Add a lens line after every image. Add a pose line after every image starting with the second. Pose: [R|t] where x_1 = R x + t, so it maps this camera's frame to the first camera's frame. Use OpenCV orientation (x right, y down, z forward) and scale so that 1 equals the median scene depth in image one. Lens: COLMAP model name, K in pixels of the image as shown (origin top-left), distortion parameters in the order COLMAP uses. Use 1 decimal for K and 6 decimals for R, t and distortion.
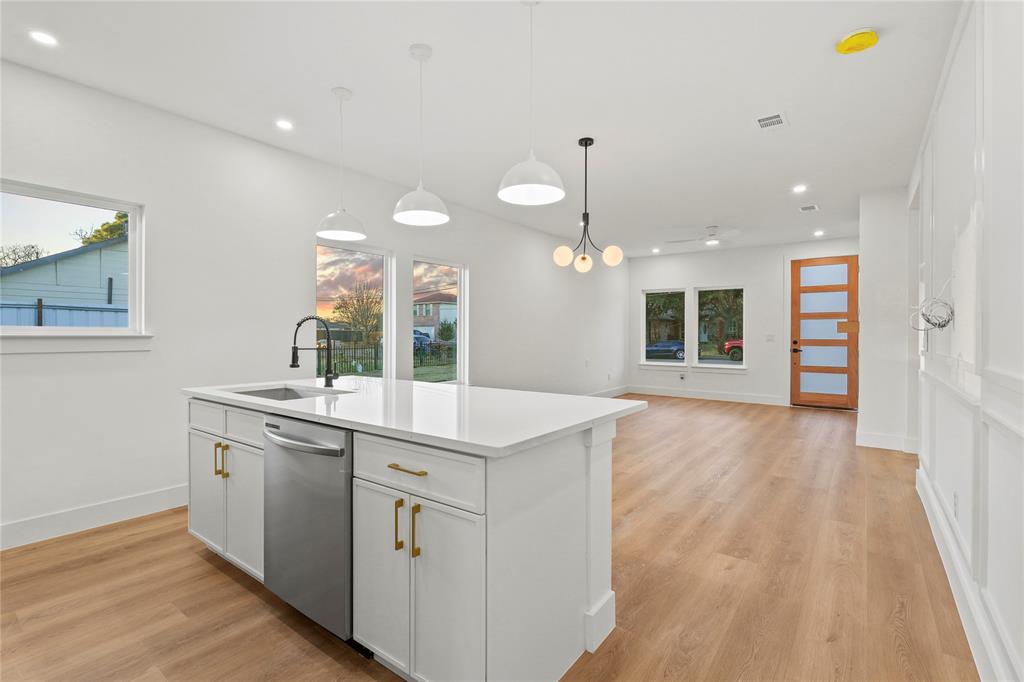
lens RADIAL K [[473.9, 0, 508.3], [0, 473.9, 329.7], [0, 0, 1]] dist [0.003176, 0.000345]
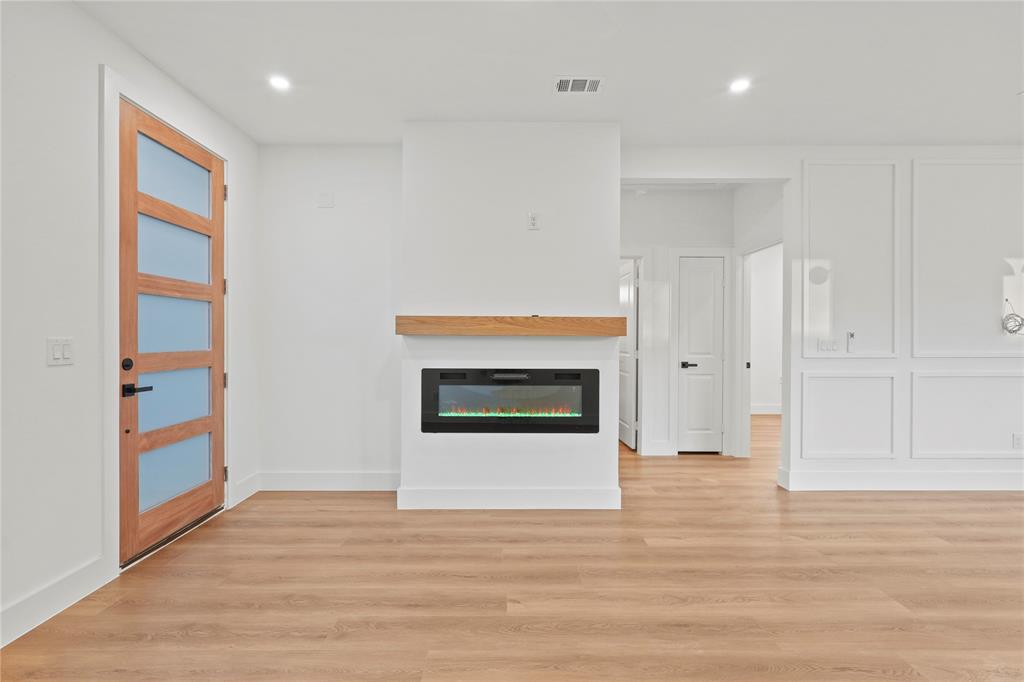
lens RADIAL K [[472.9, 0, 512.0], [0, 472.9, 341.0], [0, 0, 1]] dist [0.019454, 0.000288]
pose [[-0.613102, -0.005003, 0.789988, 0.479294], [-0.006402, 0.999979, 0.001365, 0.022227], [-0.789978, -0.004221, -0.613121, 2.435691]]
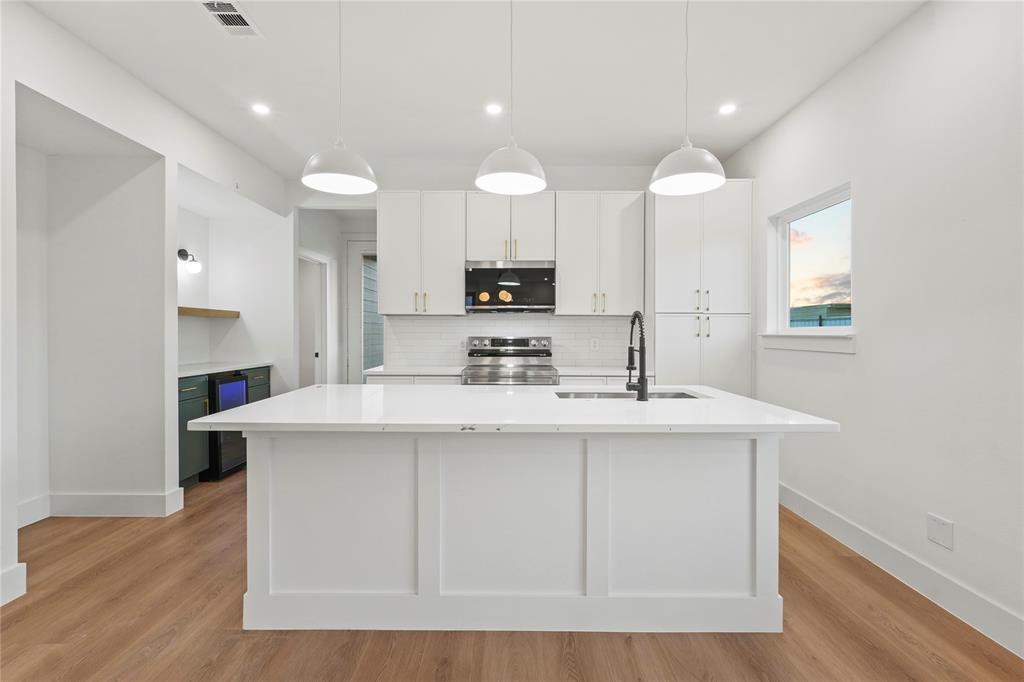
lens RADIAL K [[473.9, 0, 508.3], [0, 473.9, 329.7], [0, 0, 1]] dist [0.003176, 0.000345]
pose [[-0.795532, -0.007989, -0.605858, 0.233782], [0.000388, 0.999906, -0.013695, 0.012314], [0.605911, -0.011130, -0.795455, 1.294090]]
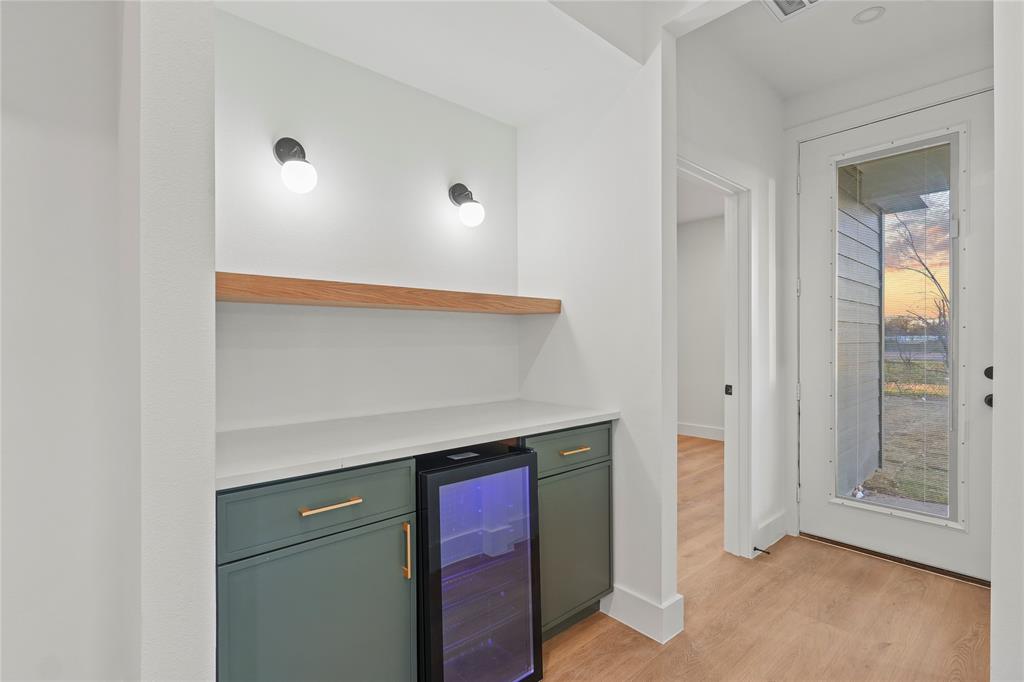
lens RADIAL K [[493.1, 0, 512.0], [0, 493.1, 341.0], [0, 0, 1]] dist [0.000316, -0.000265]
pose [[-0.981424, -0.009214, 0.191630, -0.068896], [-0.006144, 0.999843, 0.016608, -0.014627], [-0.191753, 0.015122, -0.981327, 0.350287]]
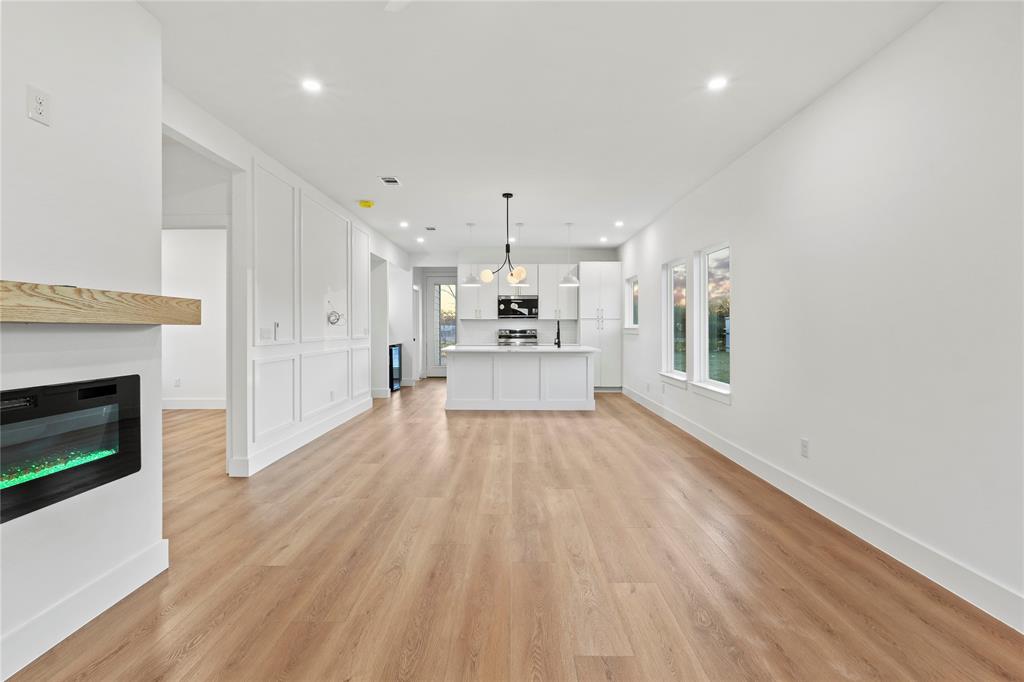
lens RADIAL K [[473.9, 0, 508.3], [0, 473.9, 329.7], [0, 0, 1]] dist [0.003176, 0.000345]
pose [[-0.801188, 0.000957, -0.598412, 1.205131], [0.002561, 0.999995, -0.001831, 0.021934], [0.598408, -0.002999, -0.801186, 2.526305]]
